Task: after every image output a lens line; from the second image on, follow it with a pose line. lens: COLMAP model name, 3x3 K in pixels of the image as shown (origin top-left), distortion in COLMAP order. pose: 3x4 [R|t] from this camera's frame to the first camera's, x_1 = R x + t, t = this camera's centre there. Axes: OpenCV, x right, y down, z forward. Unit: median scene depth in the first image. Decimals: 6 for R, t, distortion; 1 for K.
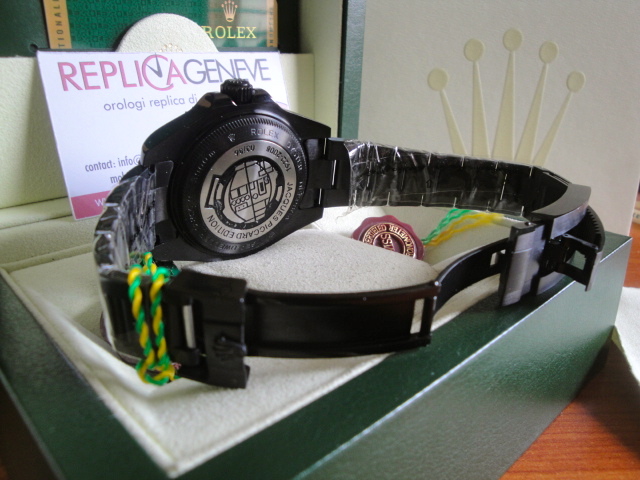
lens RADIAL K [[525.7, 0, 324.5], [0, 525.7, 238.3], [0, 0, 1]] dist [-0.157359, 0.109344]
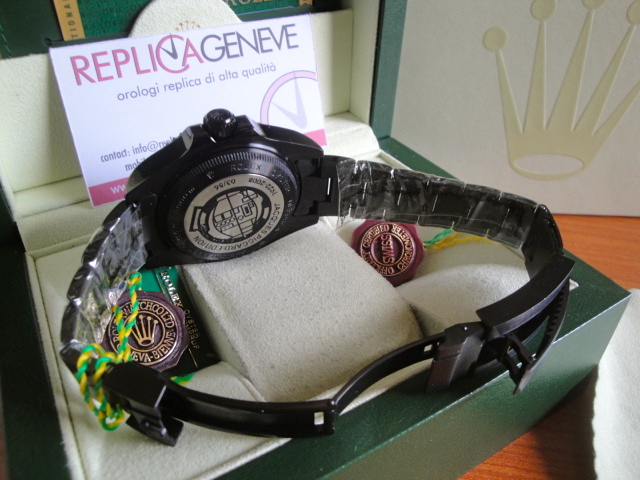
lens RADIAL K [[525.7, 0, 325.2], [0, 525.7, 238.1], [0, 0, 1]] dist [-0.157359, 0.109344]
pose [[0.976513, 0.136194, -0.166956, 0.188723], [-0.082134, 0.951673, 0.295926, -0.322443], [0.199191, -0.275263, 0.940507, 0.030383]]
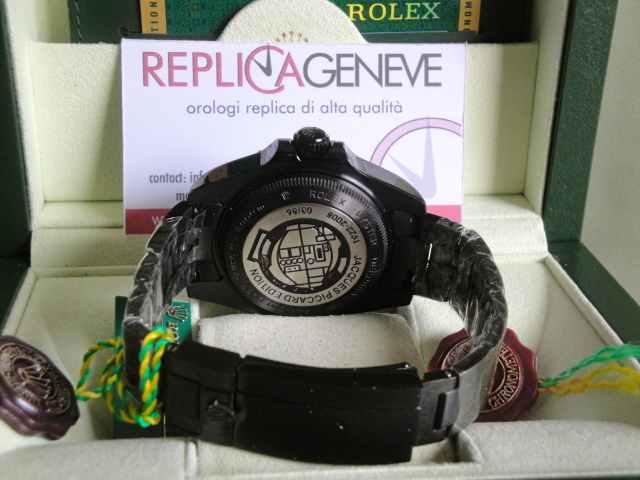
lens RADIAL K [[1003.8, 0, 323.3], [0, 1003.8, 246.3], [0, 0, 1]] dist [0.111529, 0.000000]
pose [[0.793012, 0.246369, -0.557167, 0.718676], [-0.219864, 0.968681, 0.115402, -0.276646], [0.568148, 0.030986, 0.822343, -0.230369]]
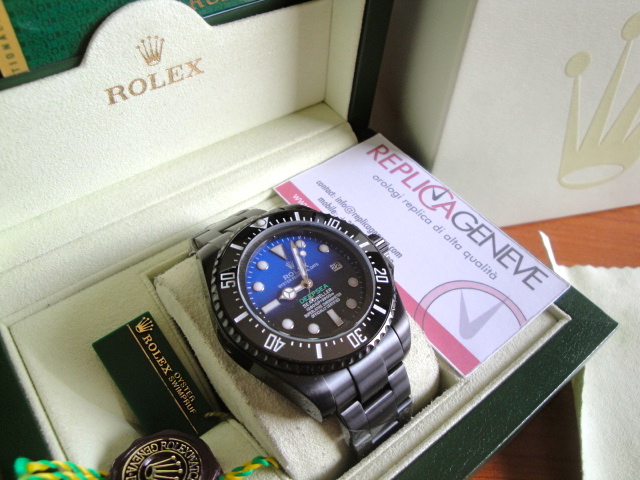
lens RADIAL K [[525.7, 0, 321.9], [0, 525.7, 244.0], [0, 0, 1]] dist [-0.157359, 0.109344]
pose [[0.305821, 0.147628, -0.940574, 0.672173], [-0.898018, 0.372912, -0.233453, 0.185041], [0.316287, 0.916047, 0.246617, 0.798883]]
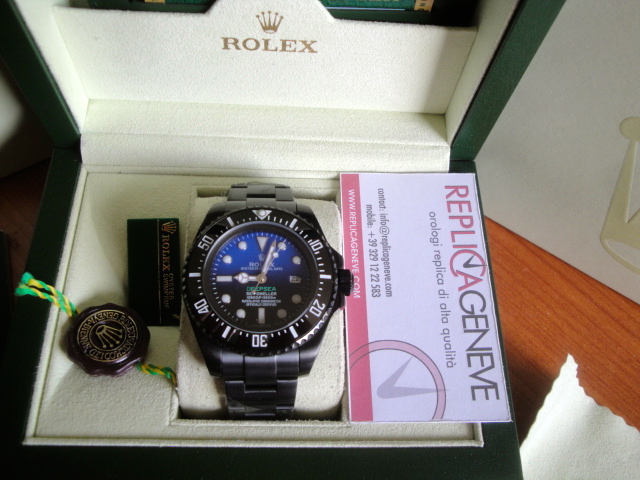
lens RADIAL K [[591.4, 0, 317.3], [0, 591.4, 240.0], [0, 0, 1]] dist [-0.071470, 0.000000]
pose [[-0.193193, 0.366133, -0.910287, 0.860556], [-0.977151, -0.155593, 0.144802, -0.203839], [-0.088618, 0.917462, 0.387827, 0.551117]]
